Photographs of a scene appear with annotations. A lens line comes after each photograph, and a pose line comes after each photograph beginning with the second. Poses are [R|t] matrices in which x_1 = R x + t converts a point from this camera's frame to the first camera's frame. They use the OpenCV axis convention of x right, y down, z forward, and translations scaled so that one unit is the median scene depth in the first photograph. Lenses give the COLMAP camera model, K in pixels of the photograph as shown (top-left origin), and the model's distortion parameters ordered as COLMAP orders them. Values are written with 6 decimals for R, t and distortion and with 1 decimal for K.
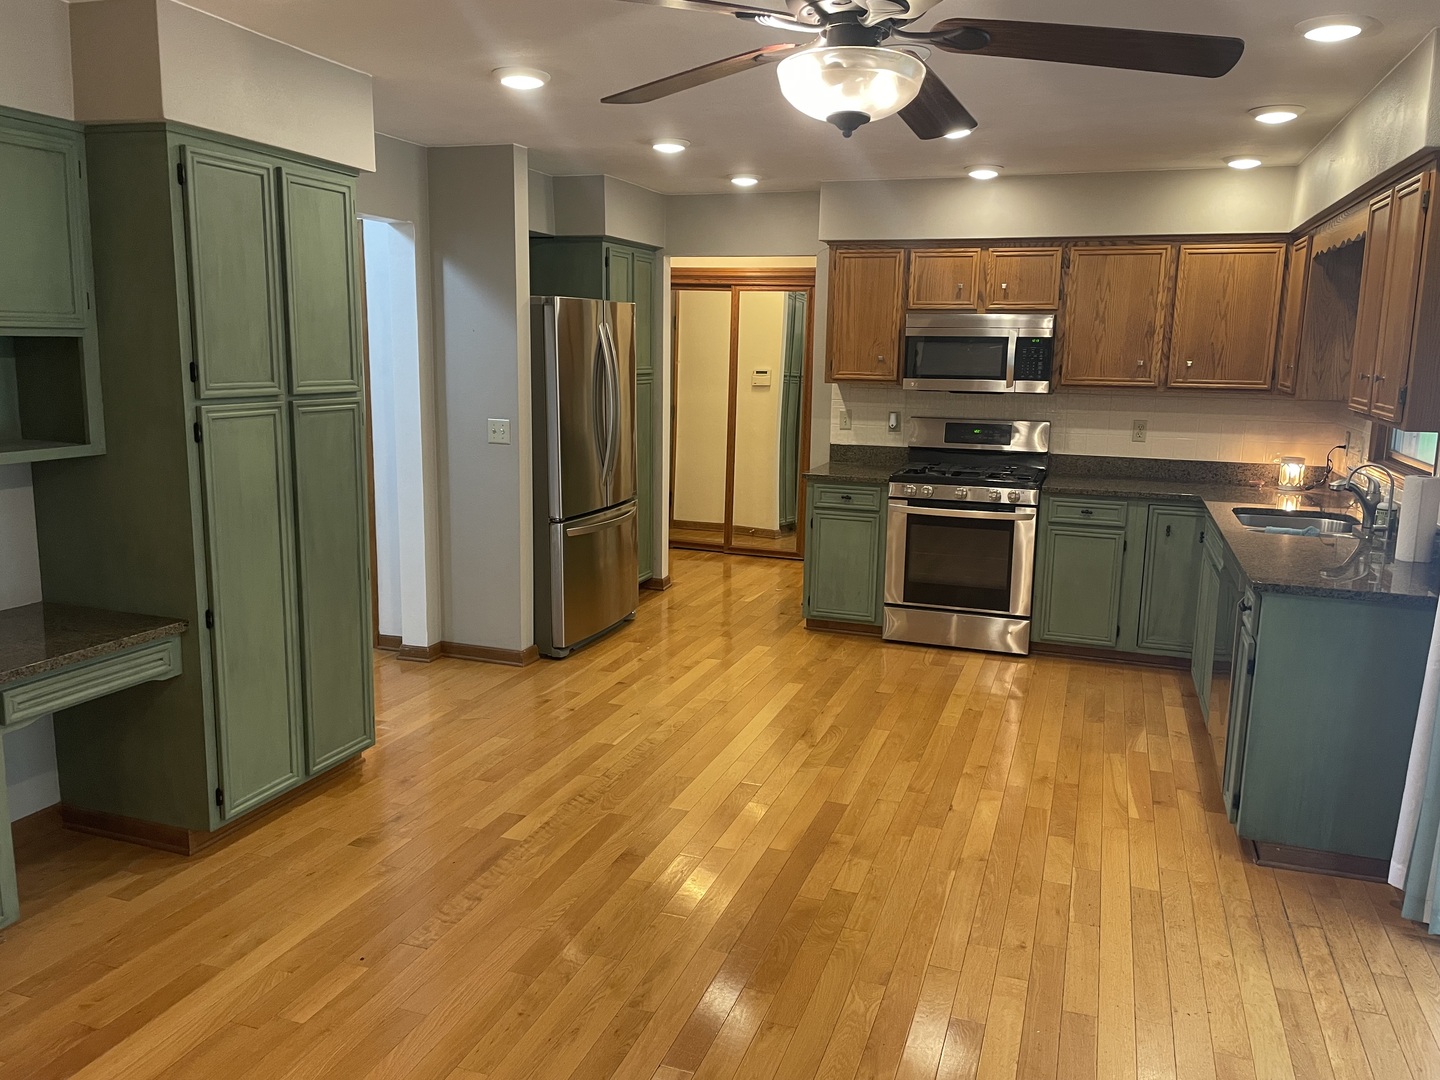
lens RADIAL K [[1088.5, 0, 720.0], [0, 1088.5, 540.0], [0, 0, 1]] dist [0.119978, -0.147611]
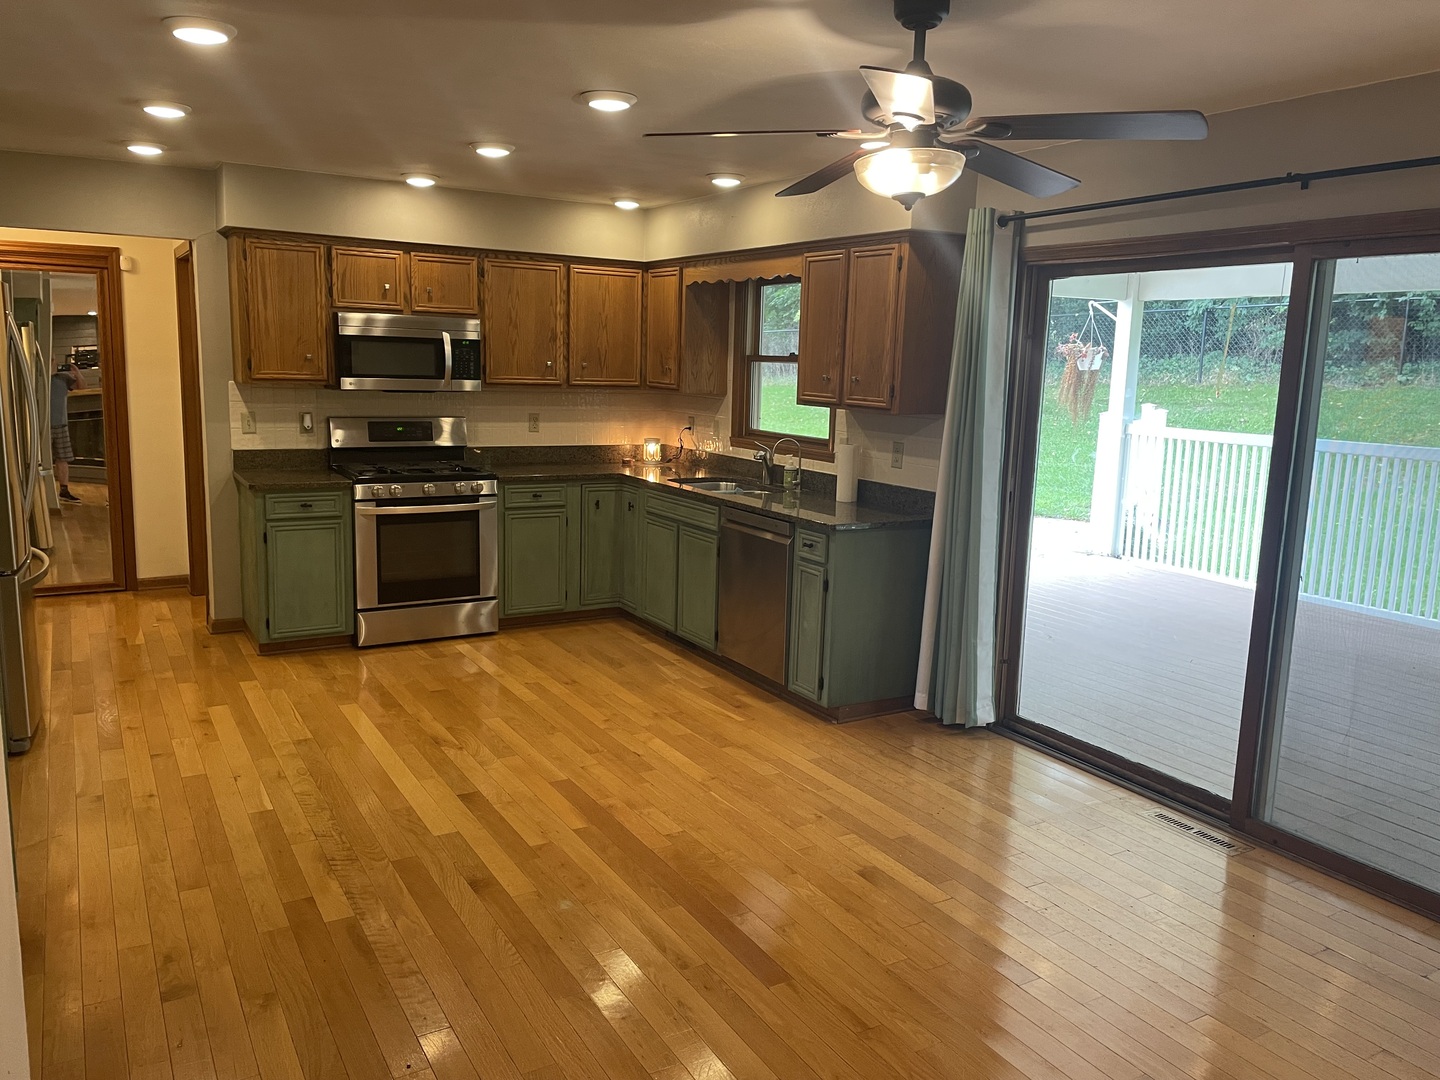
lens RADIAL K [[1088.5, 0, 720.0], [0, 1088.5, 540.0], [0, 0, 1]] dist [0.119978, -0.147611]
pose [[0.650258, -0.127090, 0.749008, -0.381427], [0.121306, 0.990628, 0.062775, -0.027021], [-0.749967, 0.050040, 0.659580, 0.114642]]
